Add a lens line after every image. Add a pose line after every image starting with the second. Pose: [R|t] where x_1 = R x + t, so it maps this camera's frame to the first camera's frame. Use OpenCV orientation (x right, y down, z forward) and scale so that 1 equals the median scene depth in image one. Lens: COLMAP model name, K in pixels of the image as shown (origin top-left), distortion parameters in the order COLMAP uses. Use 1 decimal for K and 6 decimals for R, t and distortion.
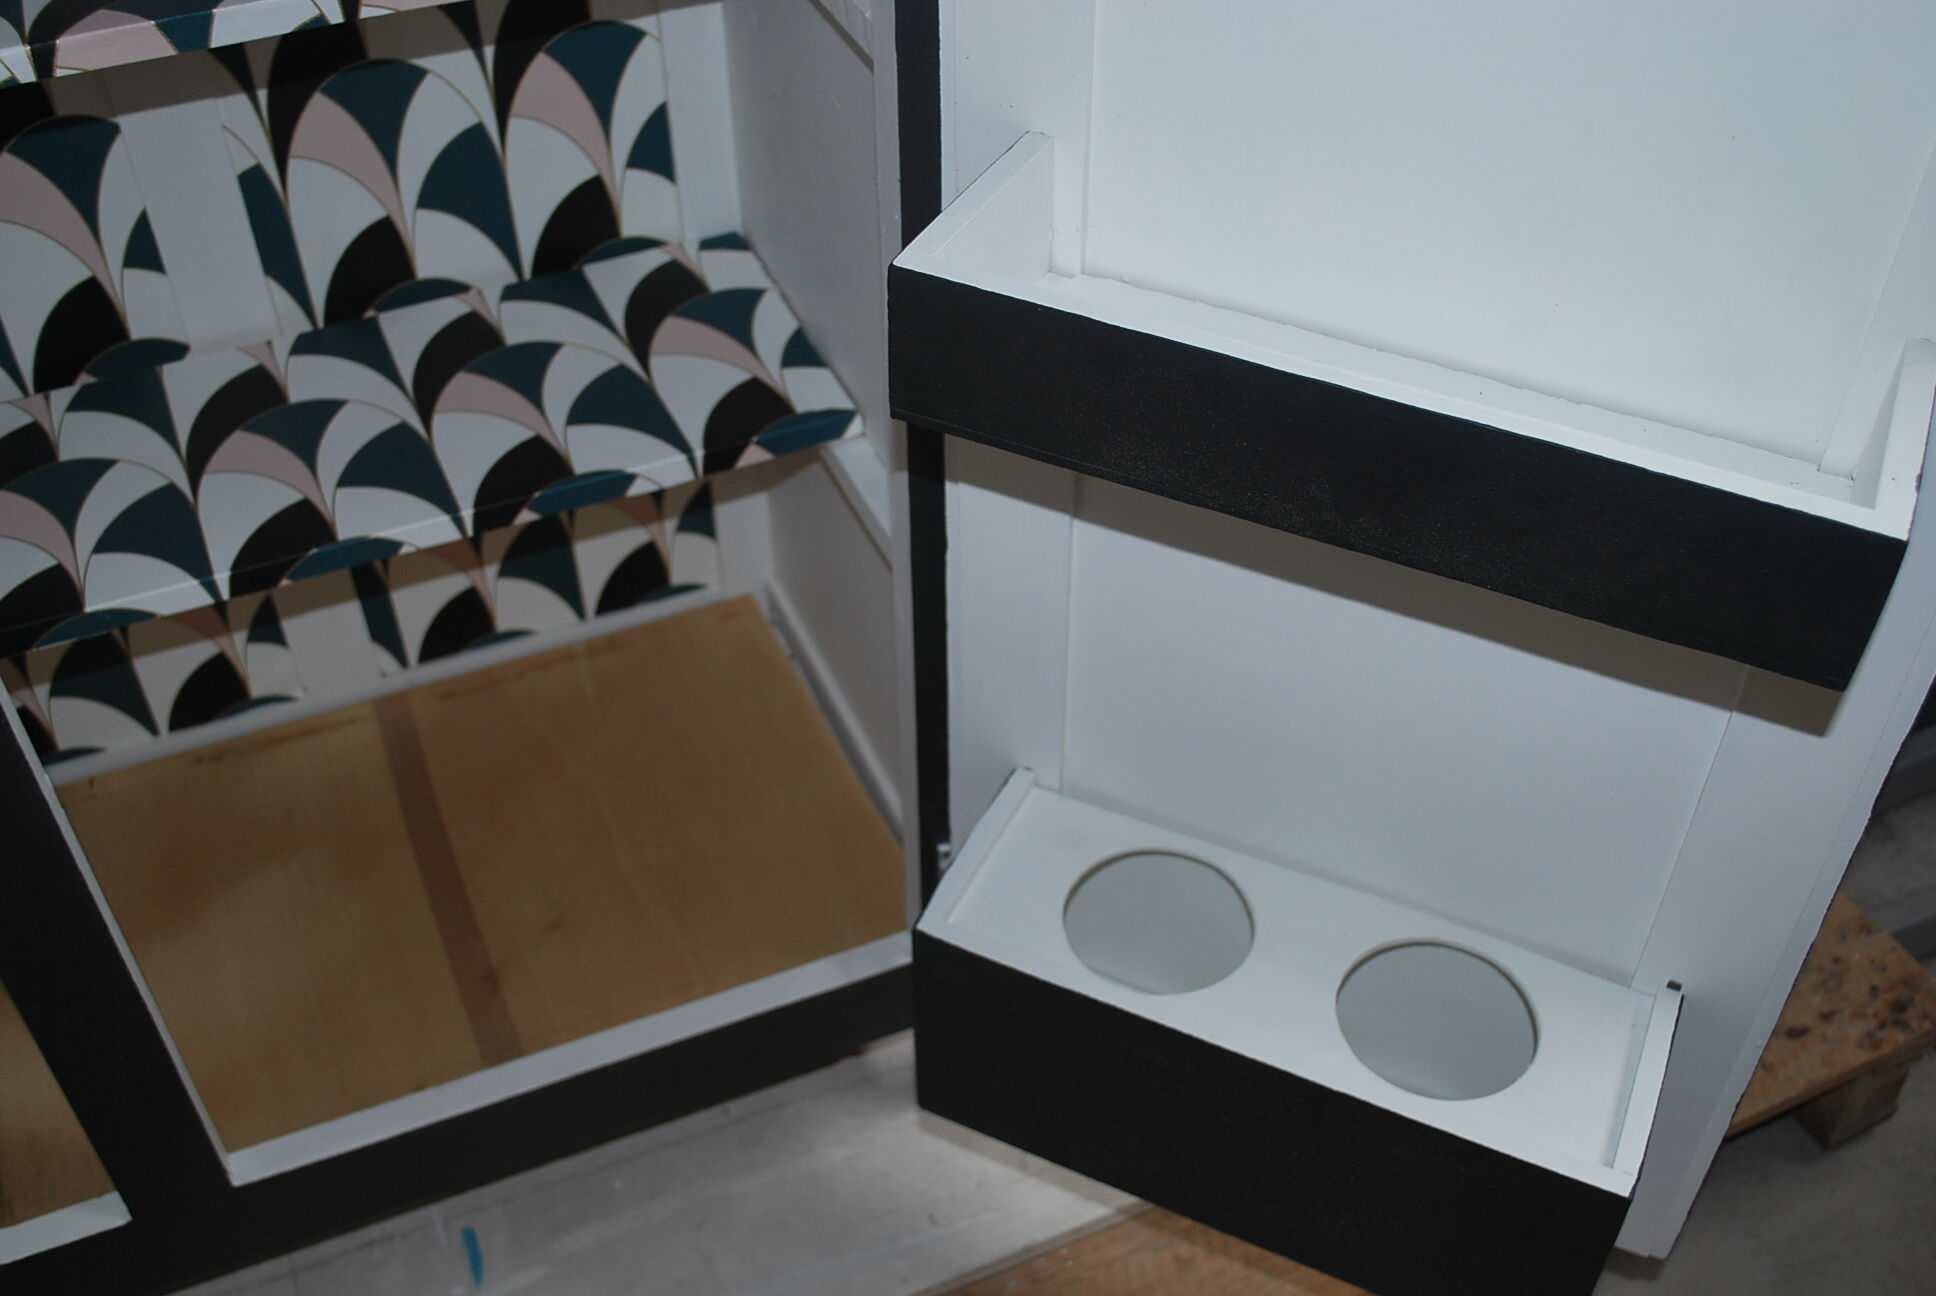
lens RADIAL K [[1939.4, 0, 968.0], [0, 1939.4, 648.0], [0, 0, 1]] dist [-0.069005, 0.020752]
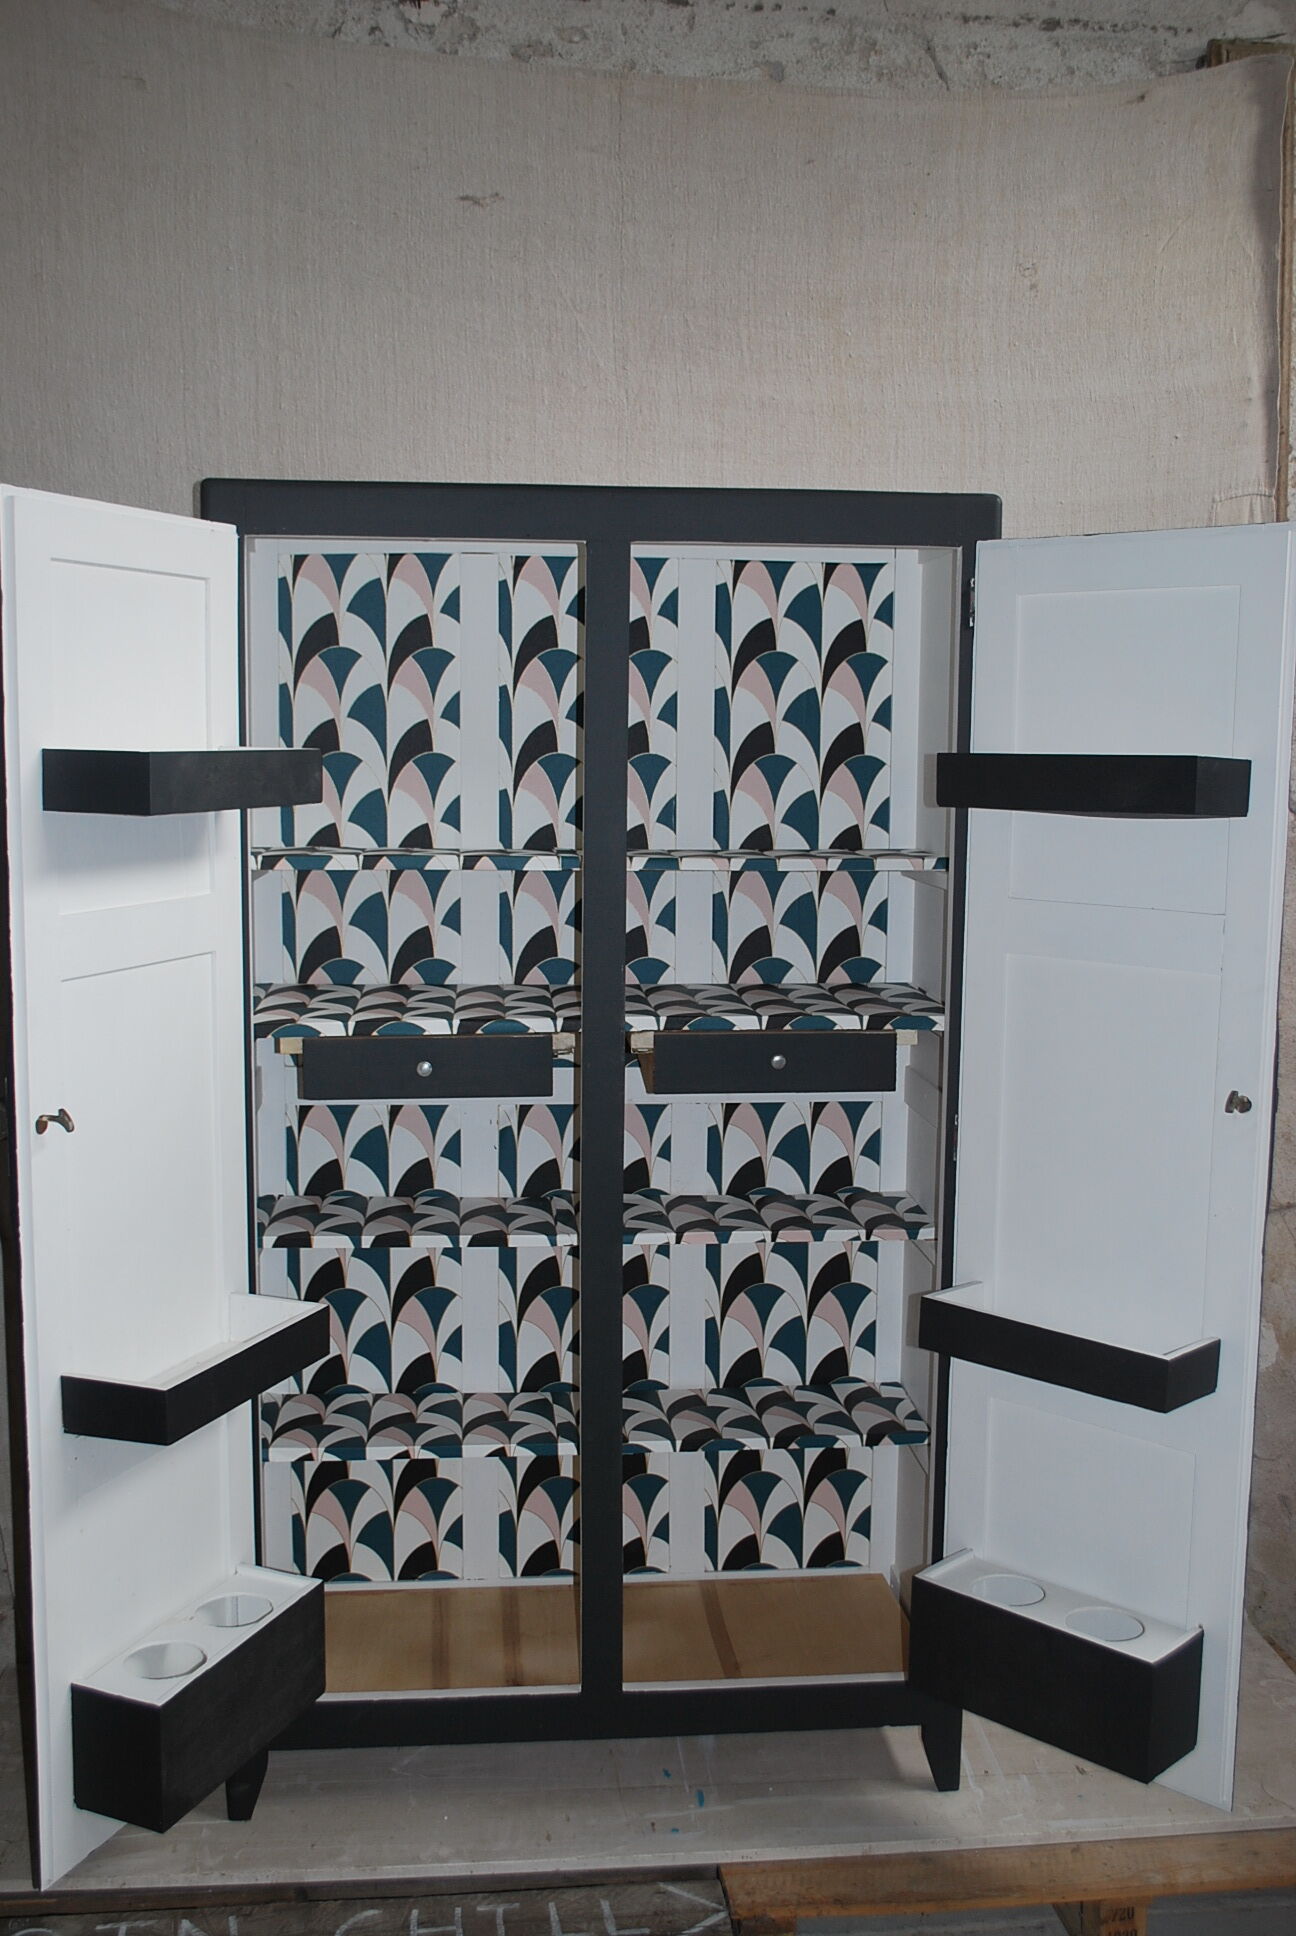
lens RADIAL K [[1939.4, 0, 676.6], [0, 1939.4, 966.3], [0, 0, 1]] dist [-0.069005, 0.020752]
pose [[0.953655, 0.048825, -0.296914, 0.306886], [-0.212750, 0.807209, -0.550592, 0.753412], [0.212789, 0.588243, 0.780186, -1.224751]]
